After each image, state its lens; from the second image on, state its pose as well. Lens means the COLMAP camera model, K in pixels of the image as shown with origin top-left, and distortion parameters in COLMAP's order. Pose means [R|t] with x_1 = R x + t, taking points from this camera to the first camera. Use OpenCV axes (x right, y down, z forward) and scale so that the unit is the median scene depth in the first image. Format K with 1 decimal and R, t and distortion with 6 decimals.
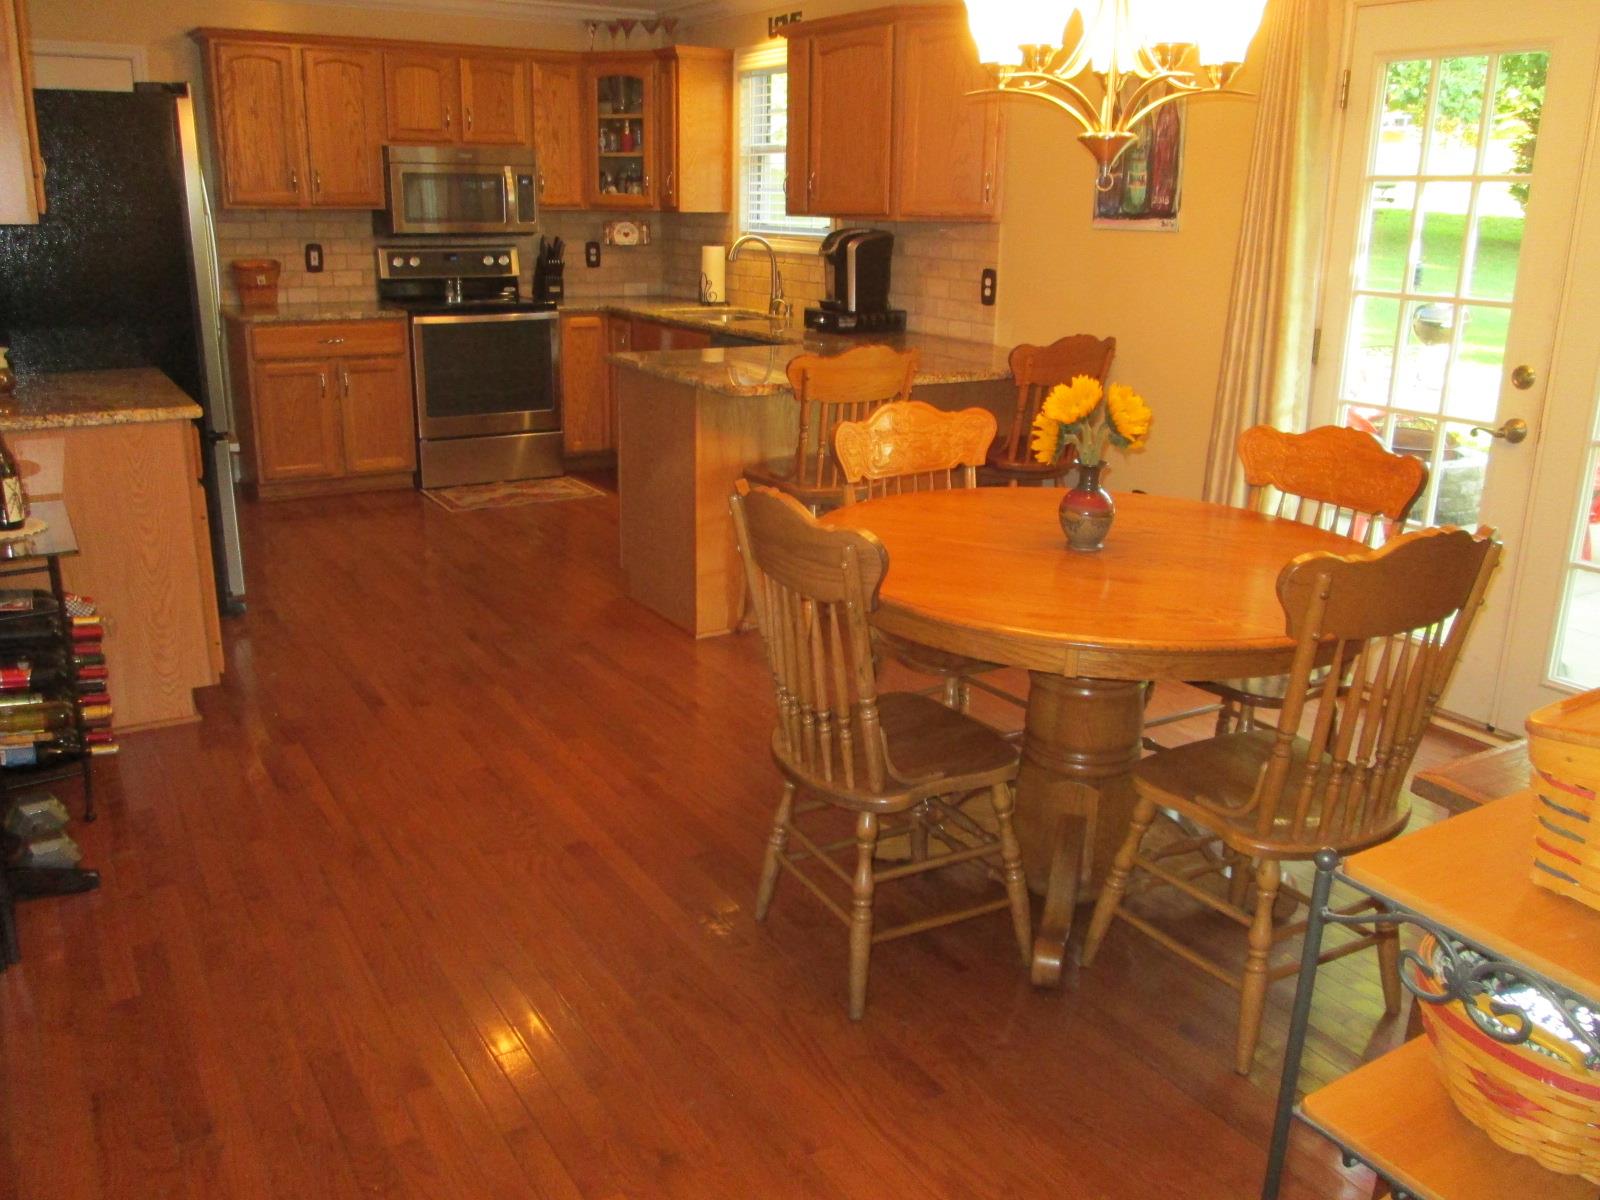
lens RADIAL K [[1325.9, 0, 795.5], [0, 1325.9, 595.9], [0, 0, 1]] dist [-0.052735, 0.027850]
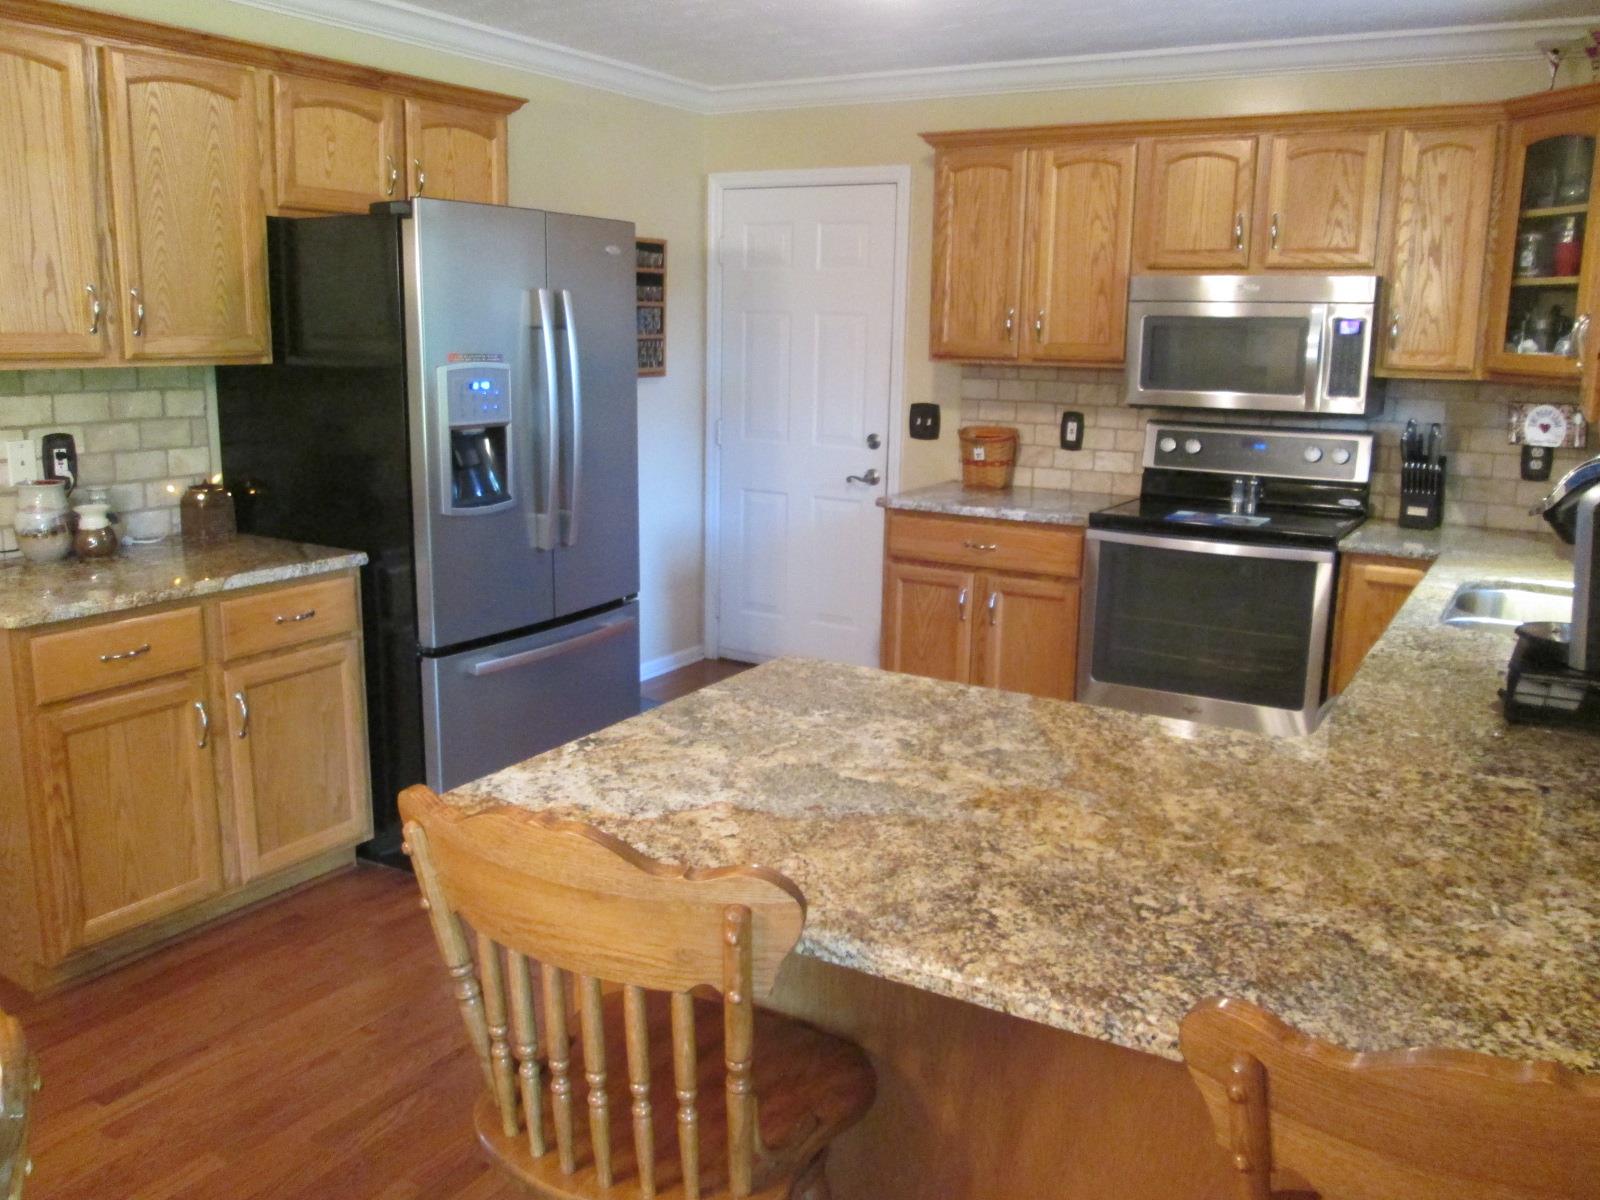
lens RADIAL K [[1325.9, 0, 809.6], [0, 1325.9, 600.1], [0, 0, 1]] dist [-0.052735, 0.027850]
pose [[0.475987, 0.170019, -0.862861, 0.215989], [-0.261506, 0.964119, 0.045714, -0.165218], [0.839673, 0.203884, 0.503369, 0.538135]]
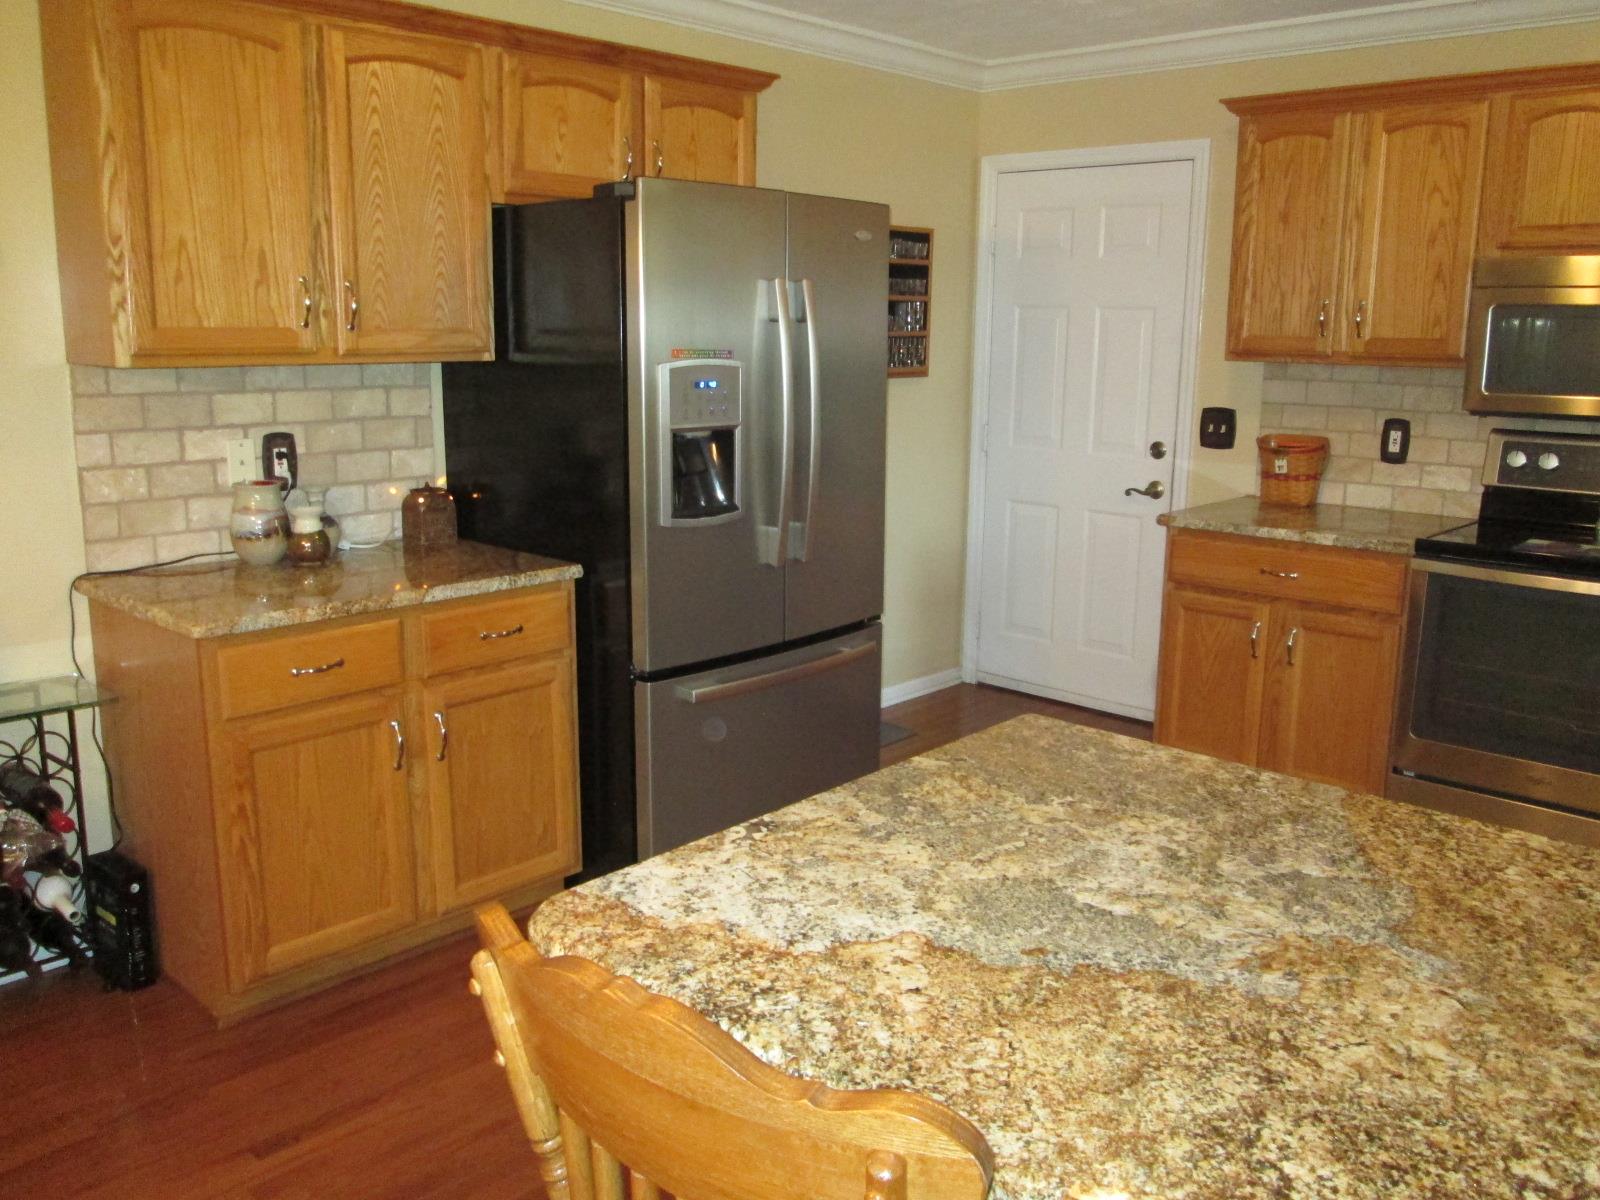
lens RADIAL K [[1325.9, 0, 796.4], [0, 1325.9, 596.9], [0, 0, 1]] dist [-0.052735, 0.027850]
pose [[0.269815, 0.178805, -0.946165, 0.162190], [-0.280202, 0.954665, 0.100507, -0.172717], [0.921242, 0.237999, 0.307685, 0.574505]]
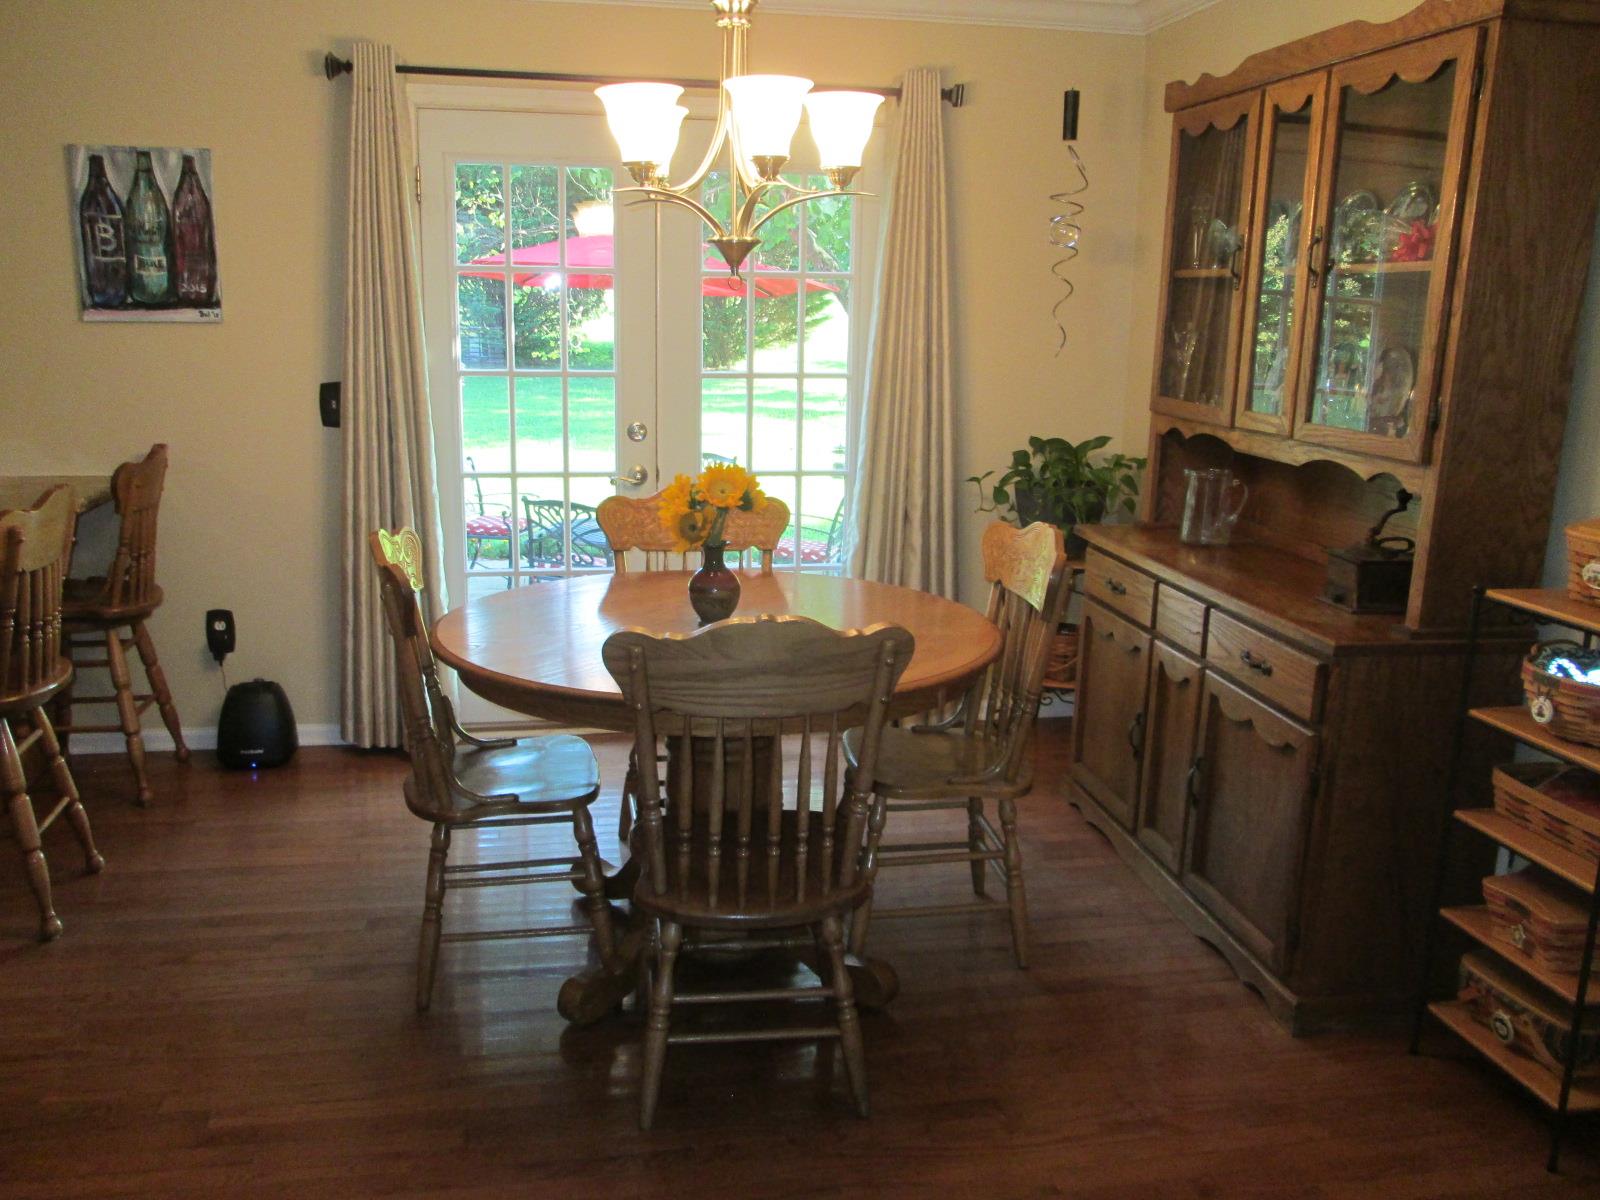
lens RADIAL K [[1325.9, 0, 784.8], [0, 1325.9, 594.1], [0, 0, 1]] dist [-0.052735, 0.027850]
pose [[0.360099, -0.204326, 0.910264, -0.290504], [0.255732, 0.959965, 0.114315, -0.066967], [-0.897179, 0.191619, 0.397935, 0.217097]]
